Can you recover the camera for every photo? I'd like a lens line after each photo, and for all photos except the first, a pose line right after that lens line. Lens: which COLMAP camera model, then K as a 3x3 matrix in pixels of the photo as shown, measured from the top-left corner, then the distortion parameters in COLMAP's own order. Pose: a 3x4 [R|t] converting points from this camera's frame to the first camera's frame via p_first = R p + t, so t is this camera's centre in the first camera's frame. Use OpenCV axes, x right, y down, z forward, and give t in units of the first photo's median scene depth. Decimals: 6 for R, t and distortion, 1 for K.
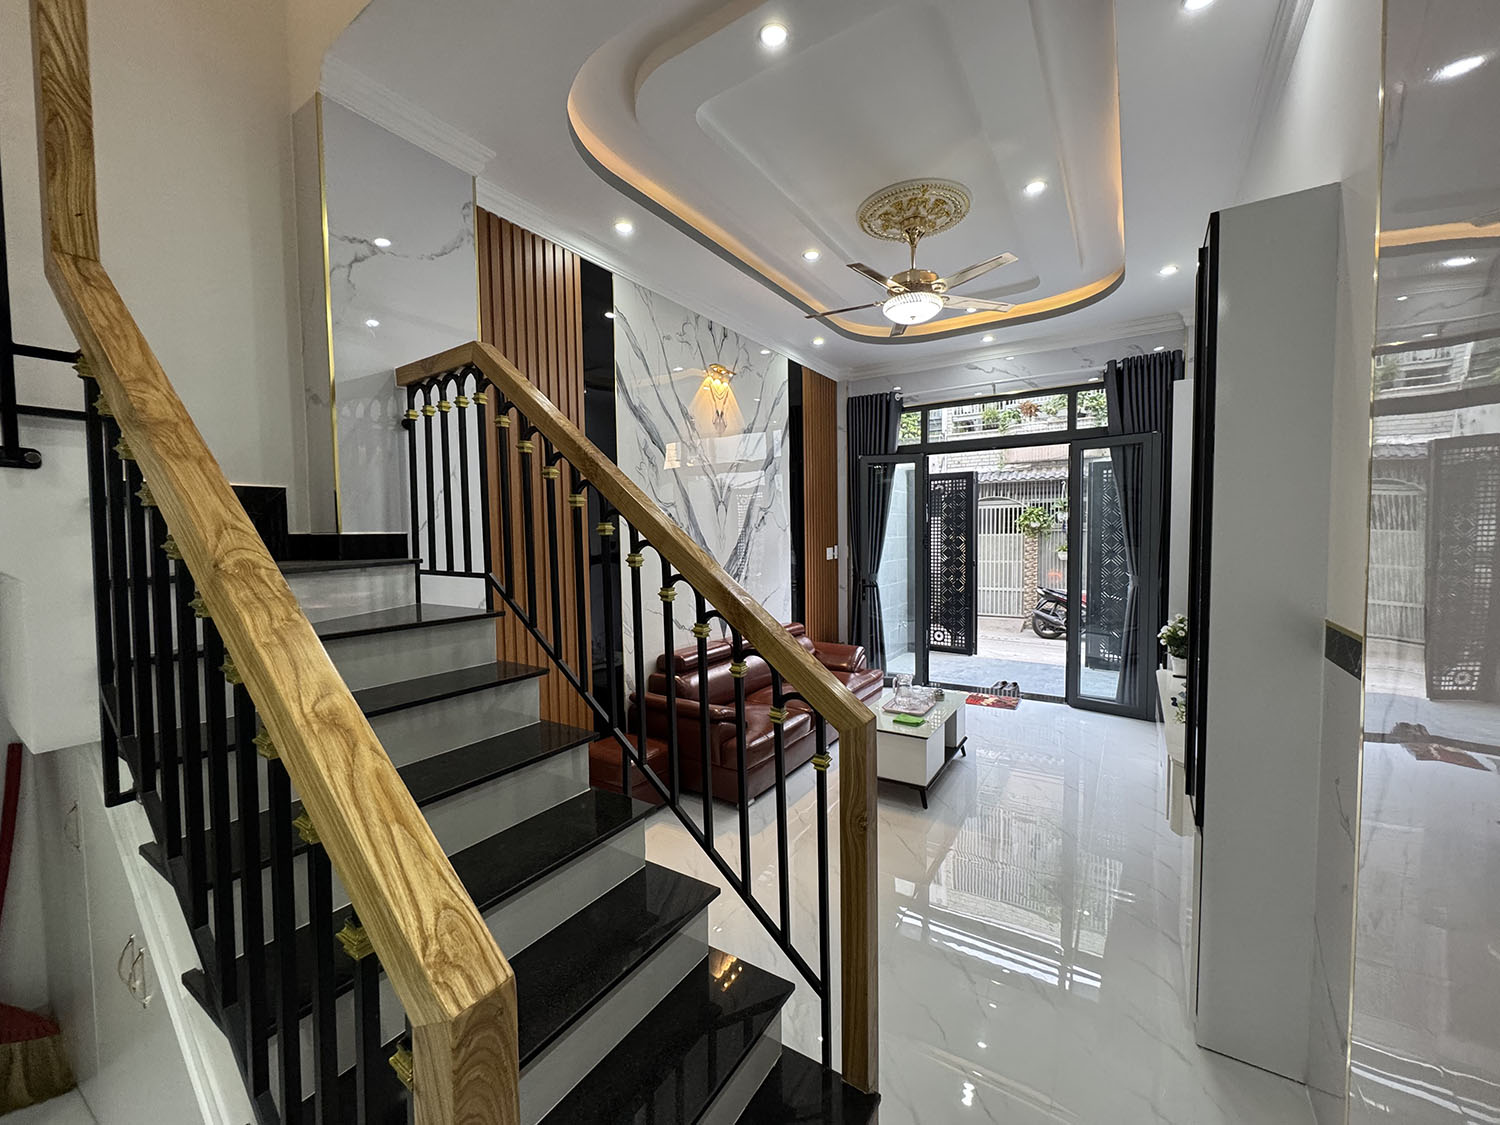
lens RADIAL K [[600.5, 0, 750.0], [0, 600.5, 562.5], [0, 0, 1]] dist [-0.004608, 0.000775]
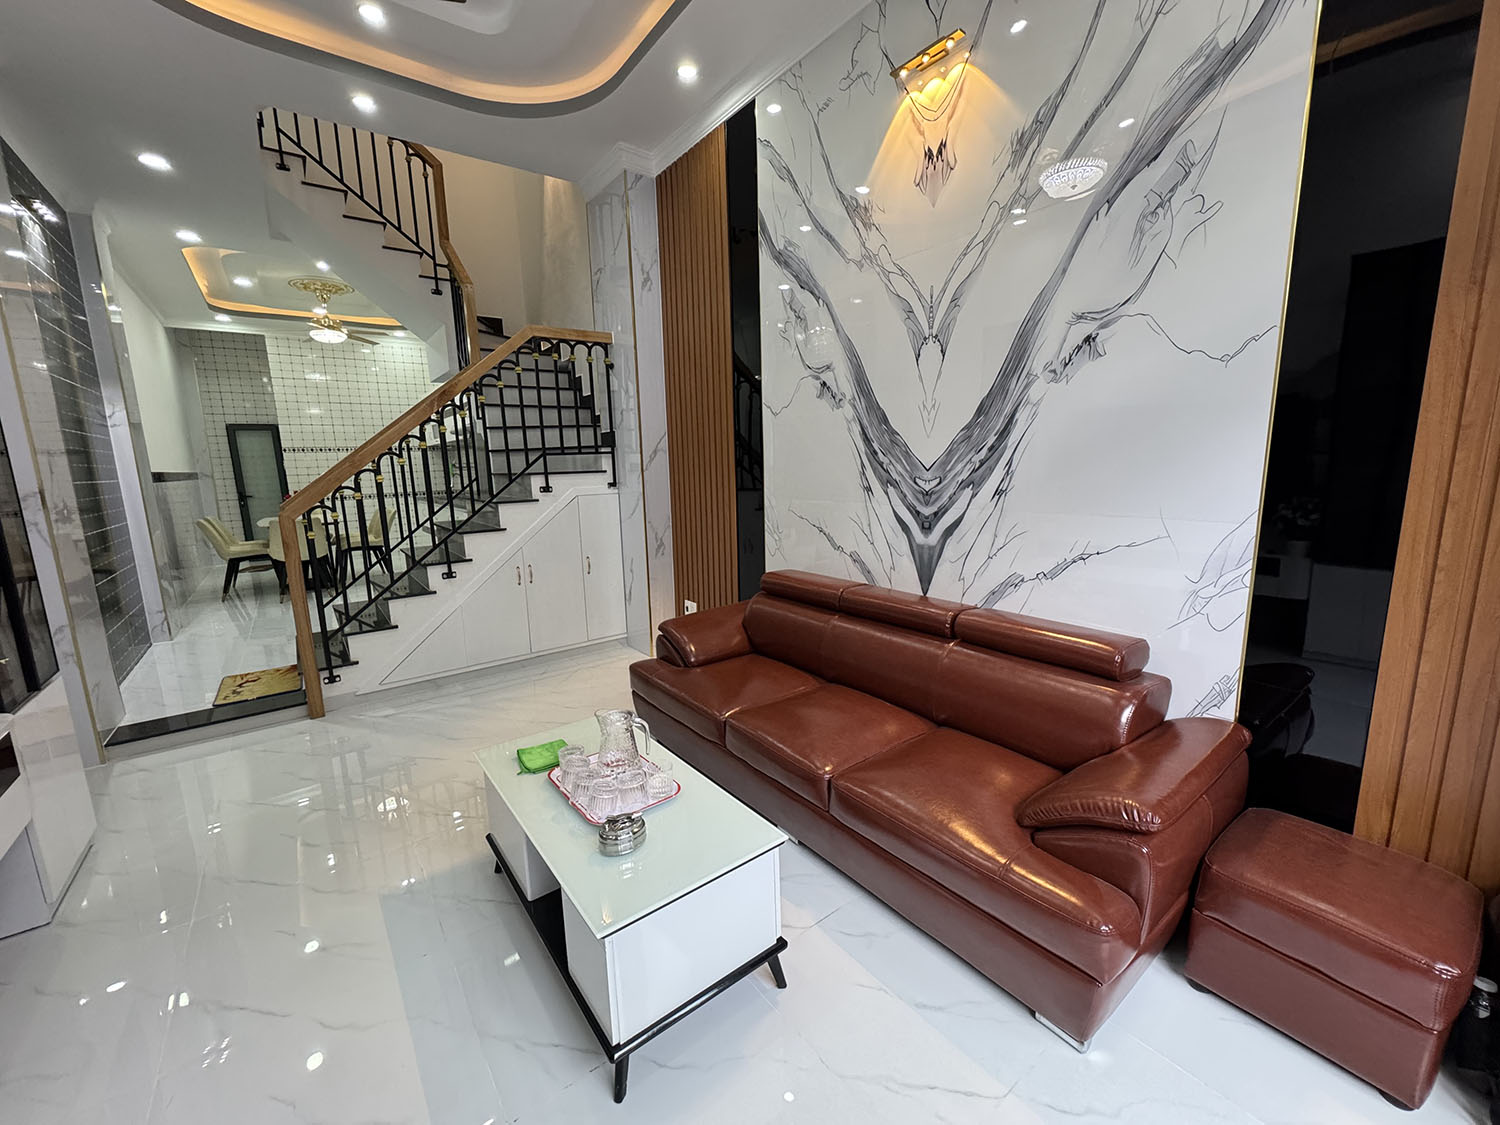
lens RADIAL K [[600.5, 0, 750.0], [0, 600.5, 562.5], [0, 0, 1]] dist [-0.004608, 0.000775]
pose [[-0.342729, 0.179750, -0.922077, 0.443598], [-0.011573, 0.980642, 0.195468, -0.008204], [0.939363, 0.077663, -0.334014, 0.892846]]
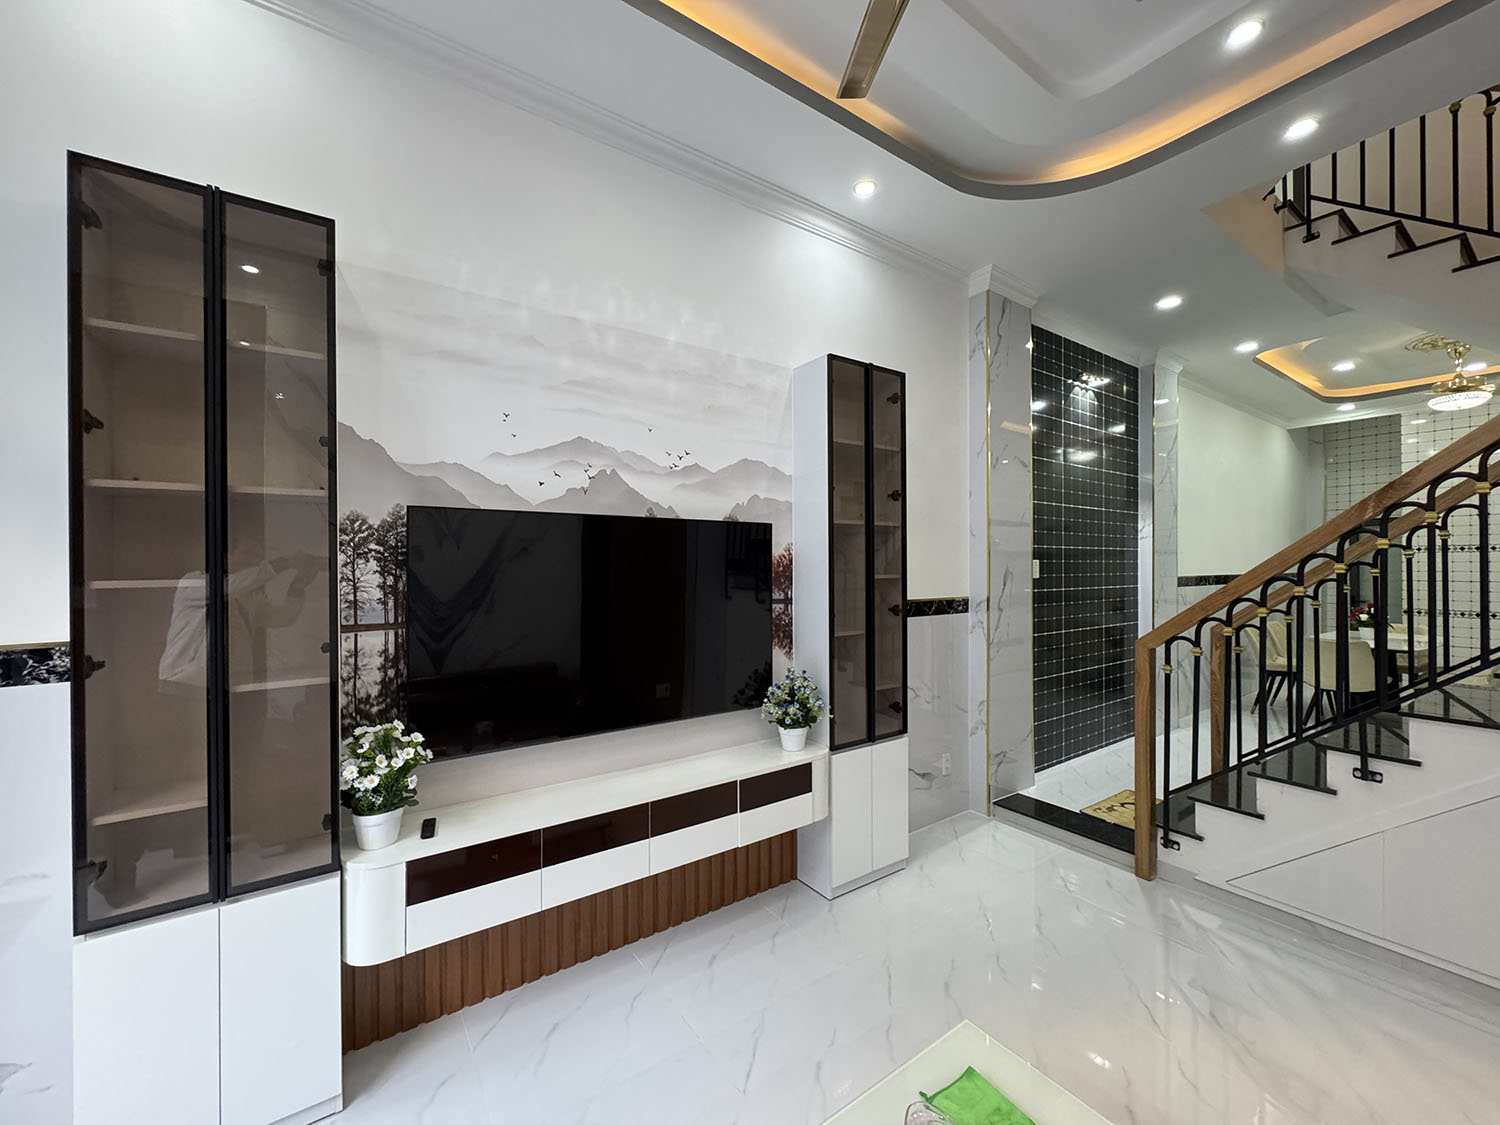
lens RADIAL K [[600.5, 0, 750.0], [0, 600.5, 562.5], [0, 0, 1]] dist [-0.004608, 0.000775]
pose [[-0.924396, 0.015856, 0.381105, 0.168189], [0.031500, 0.998896, 0.034847, -0.034872], [-0.380132, 0.044217, -0.923875, 0.891871]]
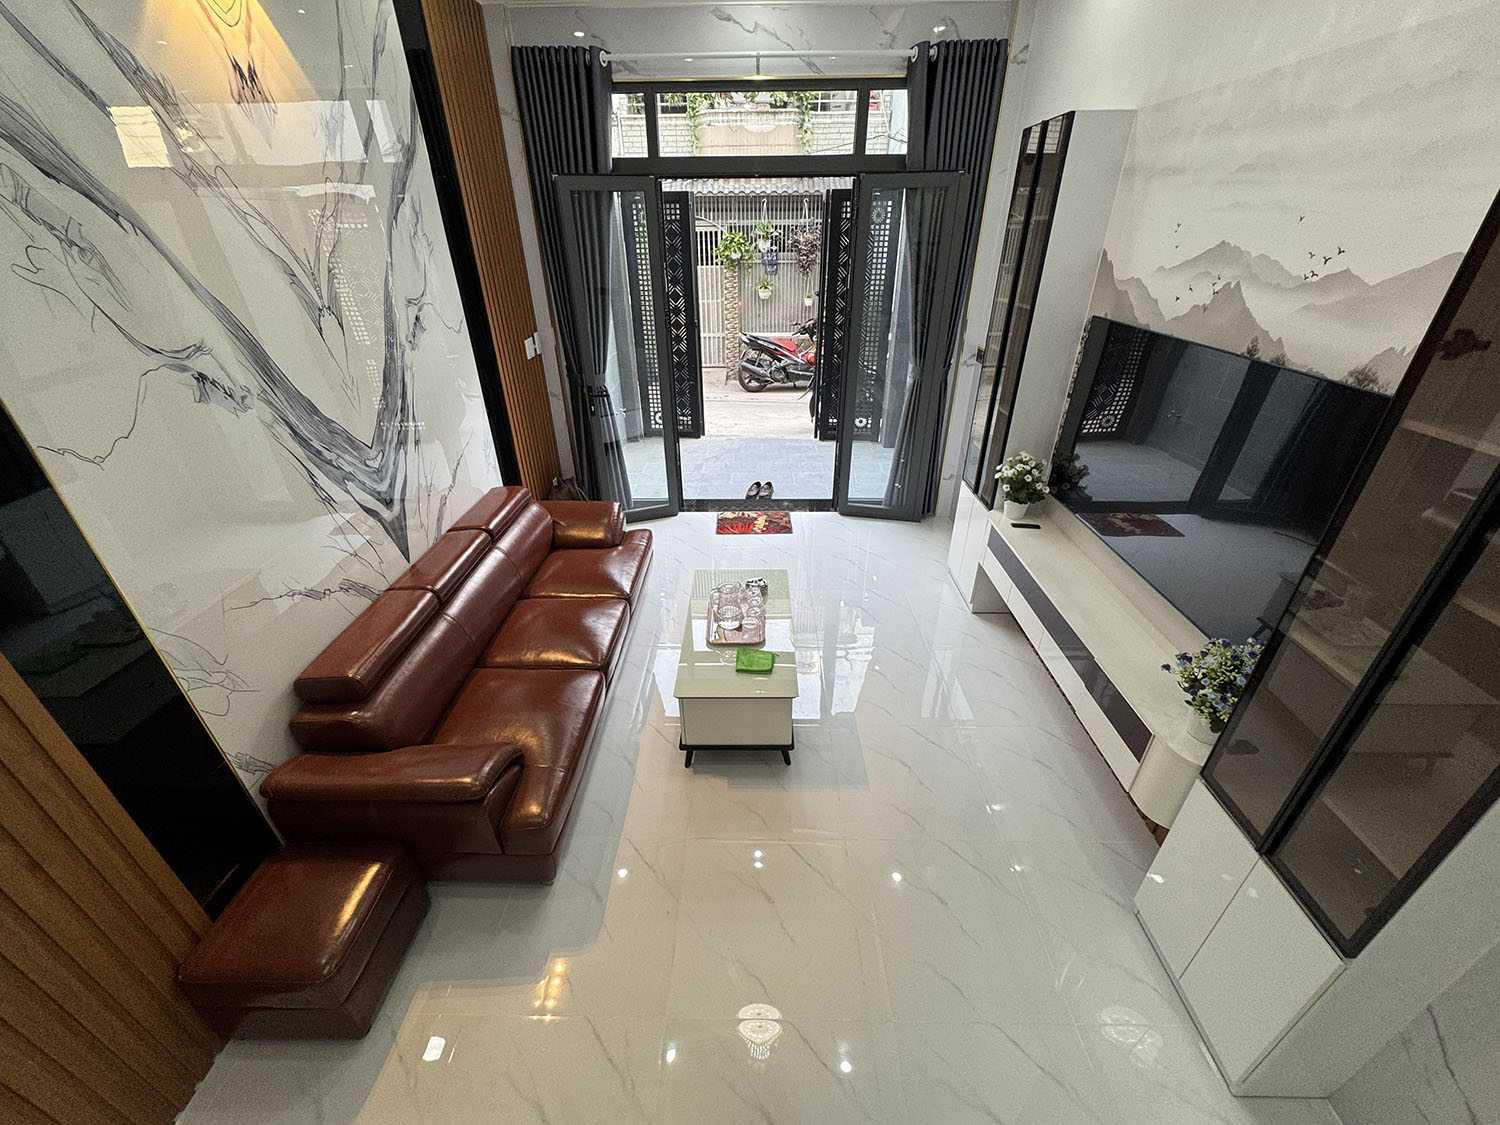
lens RADIAL K [[600.5, 0, 750.0], [0, 600.5, 562.5], [0, 0, 1]] dist [-0.004608, 0.000775]
pose [[0.850223, -0.252518, 0.461905, -0.026408], [0.021824, 0.893594, 0.448346, -0.108037], [-0.525970, -0.371114, 0.765265, 0.335972]]
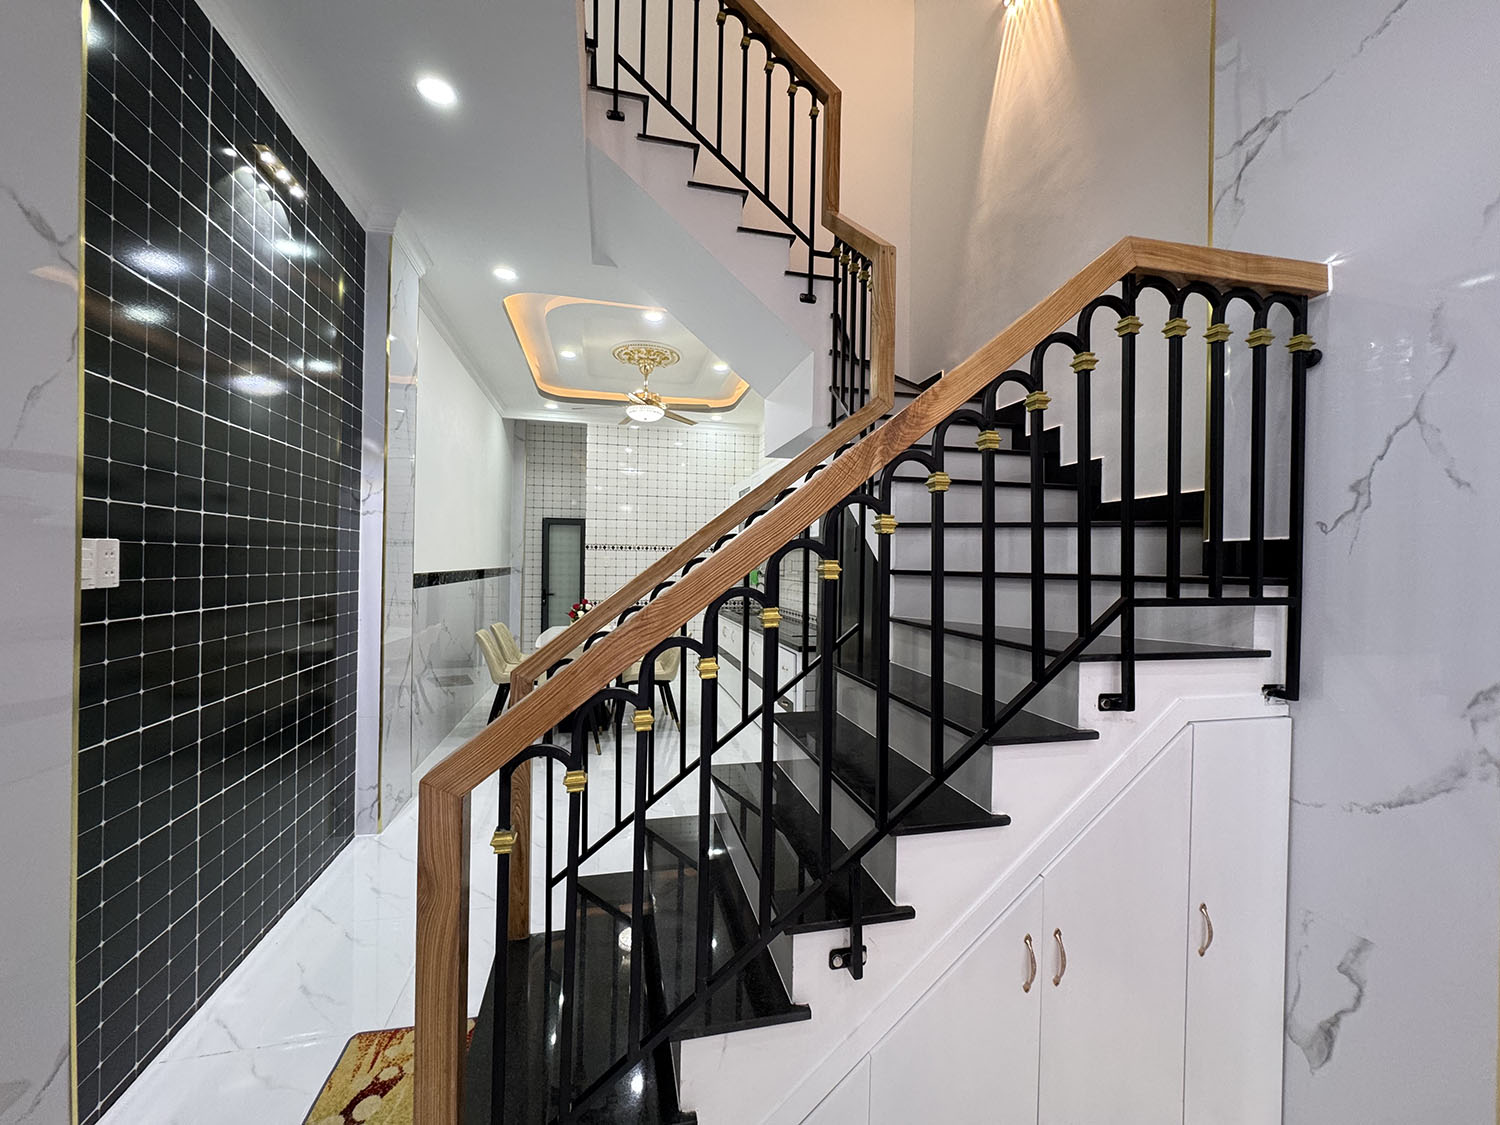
lens RADIAL K [[600.5, 0, 750.0], [0, 600.5, 562.5], [0, 0, 1]] dist [-0.004608, 0.000775]
pose [[-0.694232, 0.001917, -0.719749, 0.115329], [-0.039698, 0.998372, 0.040949, -0.012033], [0.718656, 0.057001, -0.693026, 0.457065]]
